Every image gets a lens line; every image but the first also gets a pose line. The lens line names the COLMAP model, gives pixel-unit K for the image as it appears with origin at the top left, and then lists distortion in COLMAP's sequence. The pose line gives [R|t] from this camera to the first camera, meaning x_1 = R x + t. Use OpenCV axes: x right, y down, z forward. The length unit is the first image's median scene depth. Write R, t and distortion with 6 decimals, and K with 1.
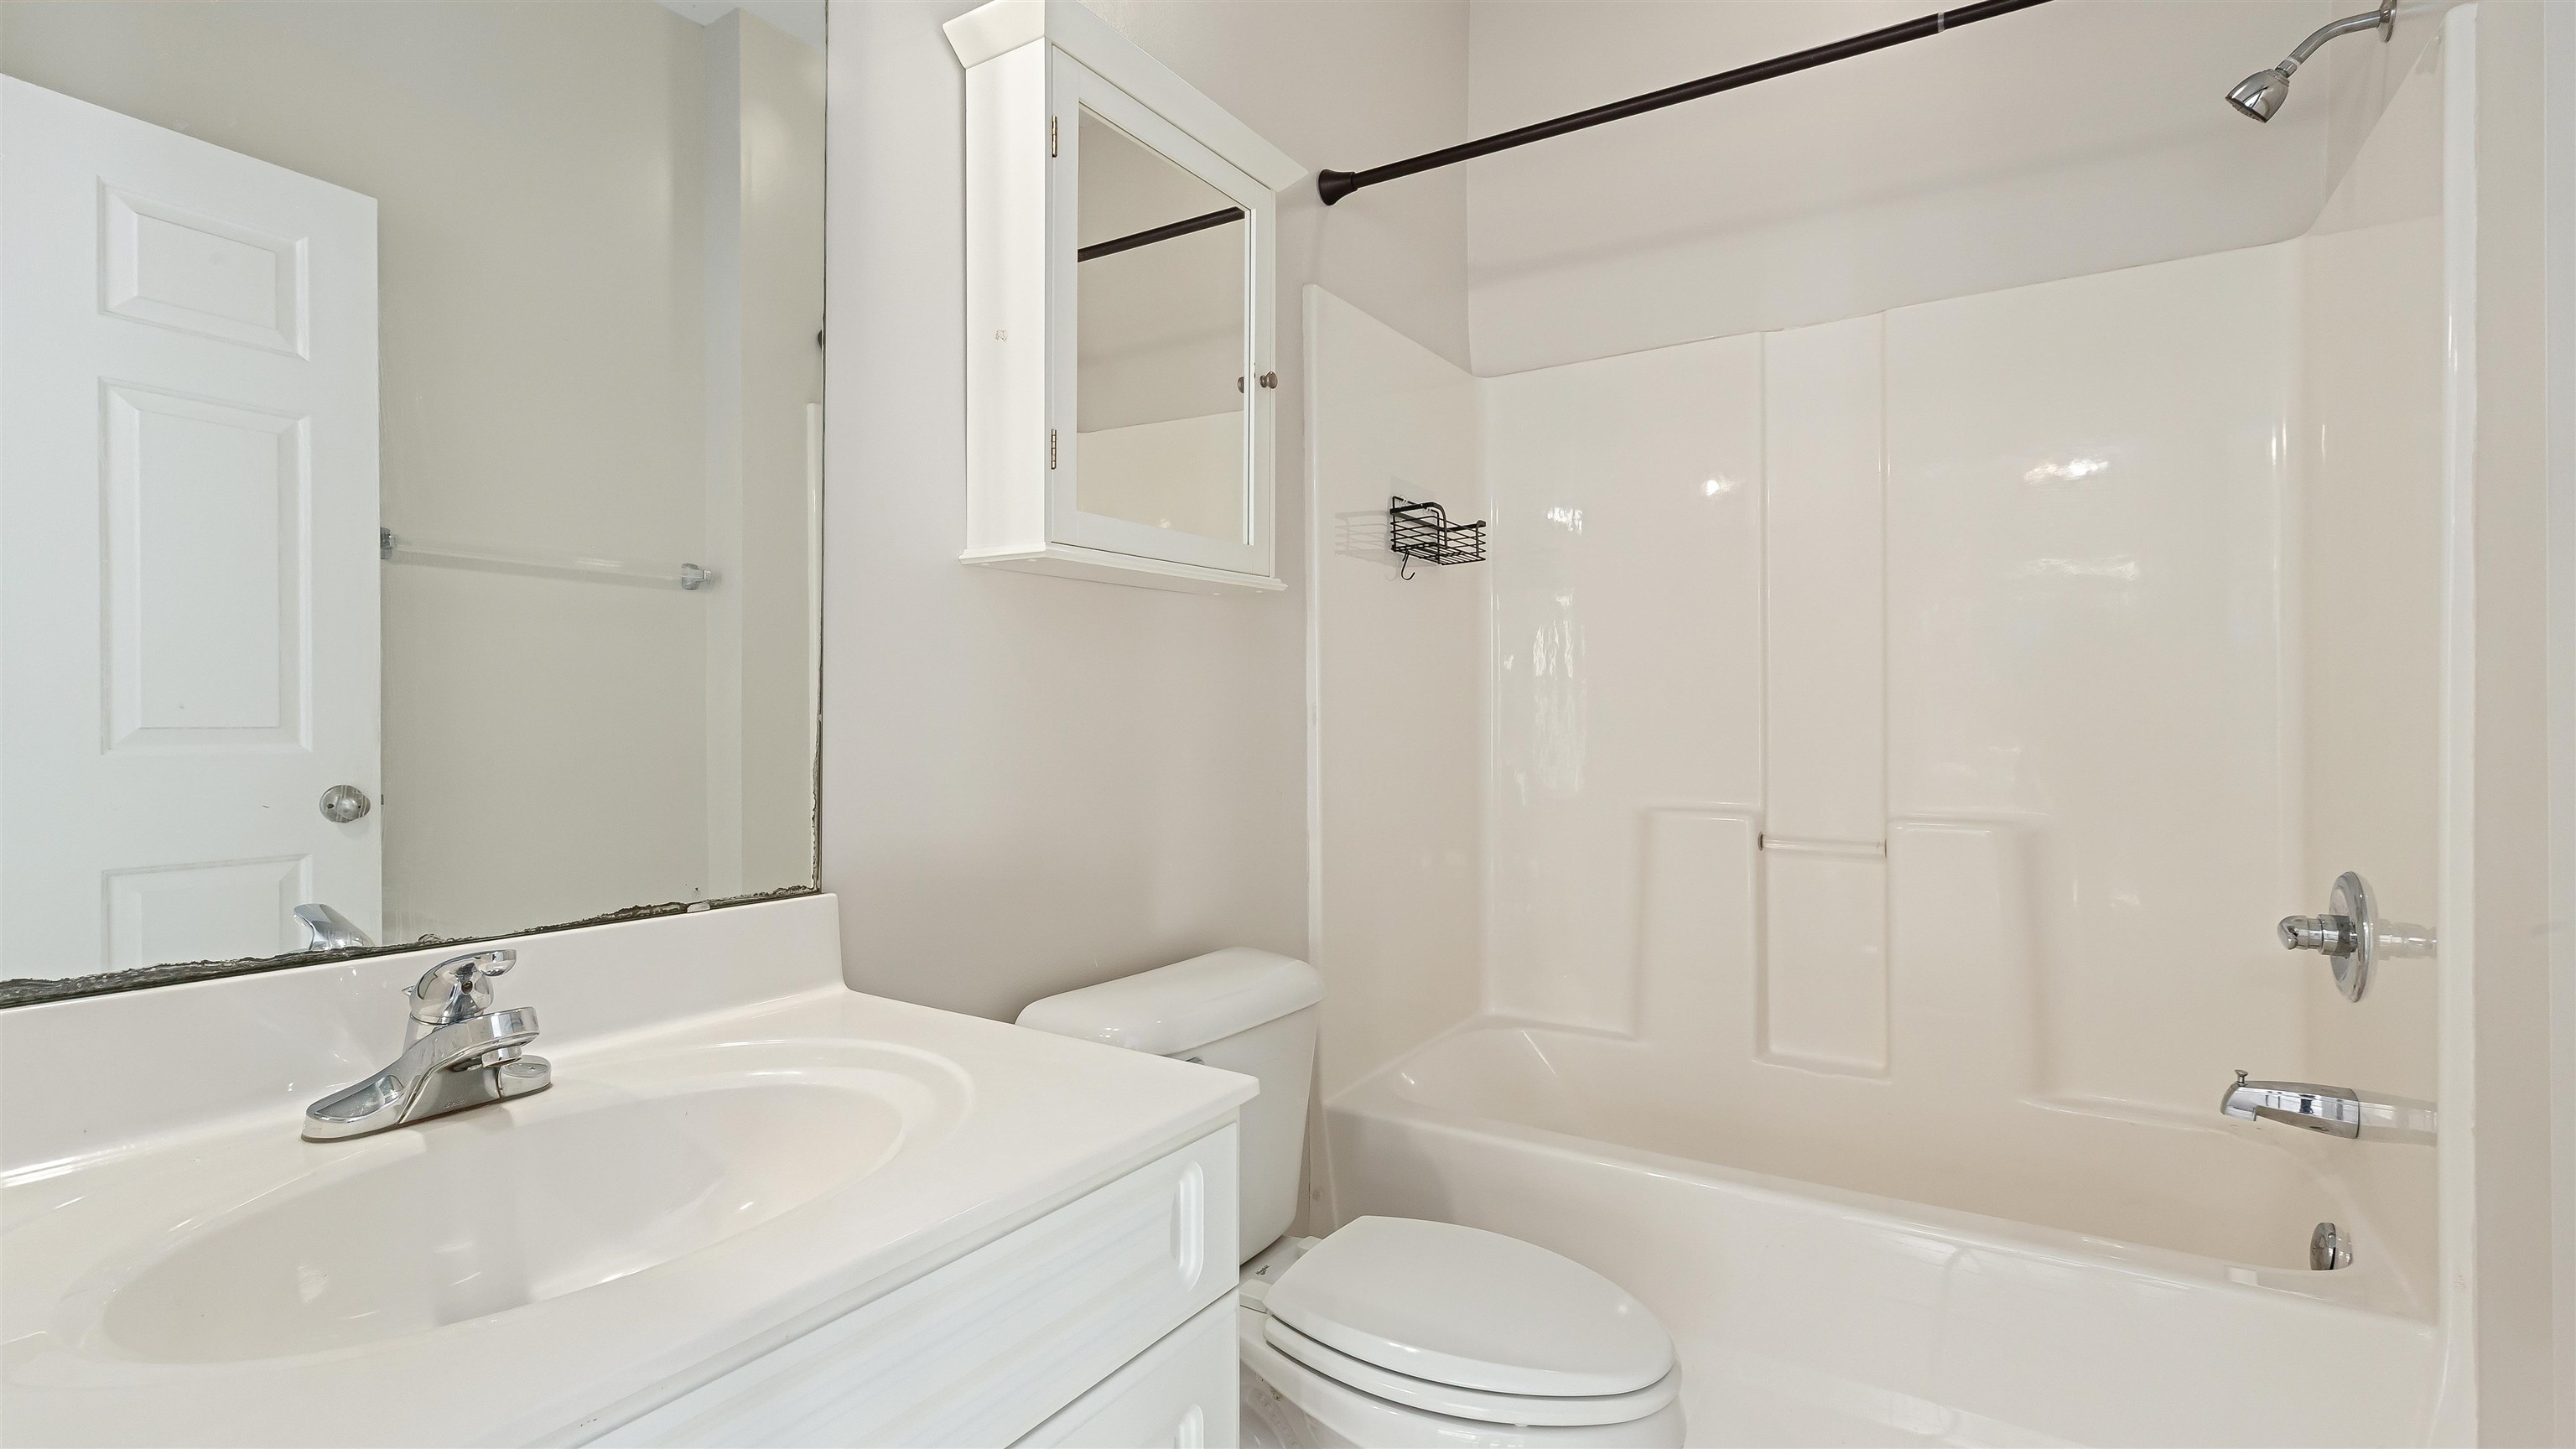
lens RADIAL K [[1163.5, 0, 1288.4], [0, 1163.5, 723.1], [0, 0, 1]] dist [0.005156, -0.000193]
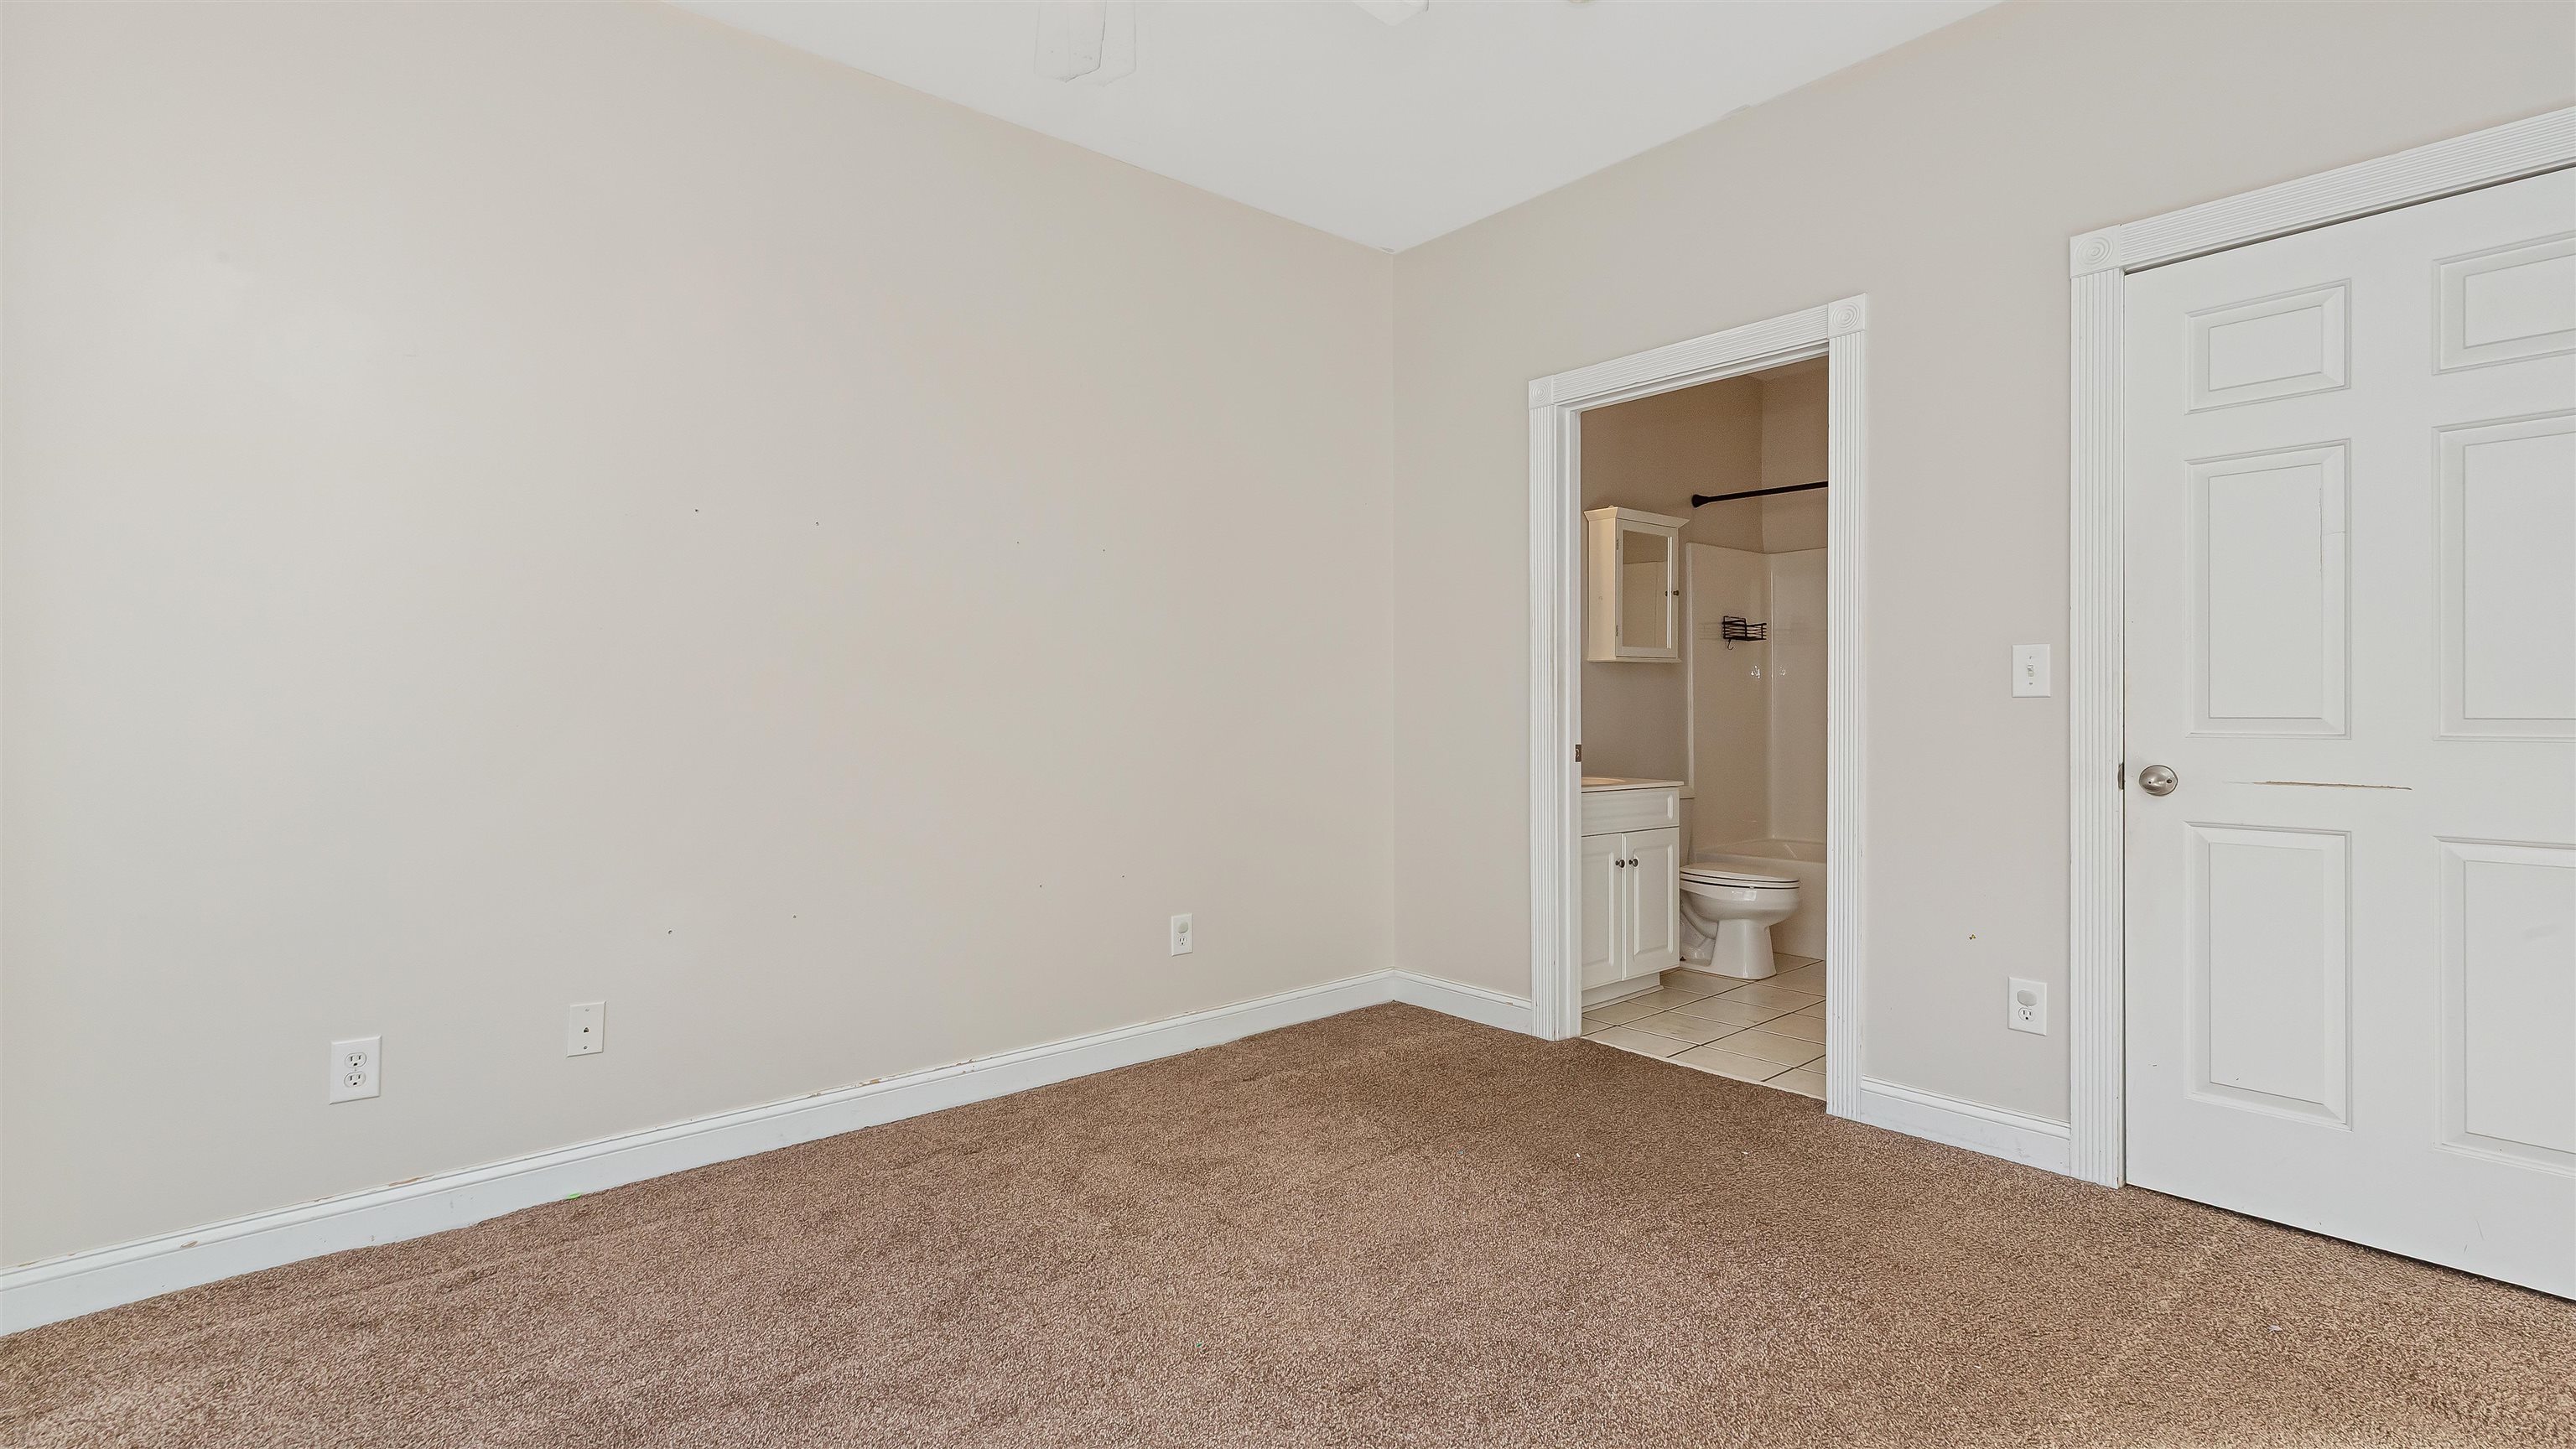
lens RADIAL K [[1163.5, 0, 1272.0], [0, 1163.5, 733.7], [0, 0, 1]] dist [0.005156, -0.000193]
pose [[0.951114, -0.000232, -0.308840, -0.062829], [0.001678, 0.999989, 0.004417, 0.044096], [0.308836, -0.004720, 0.951104, -1.732790]]
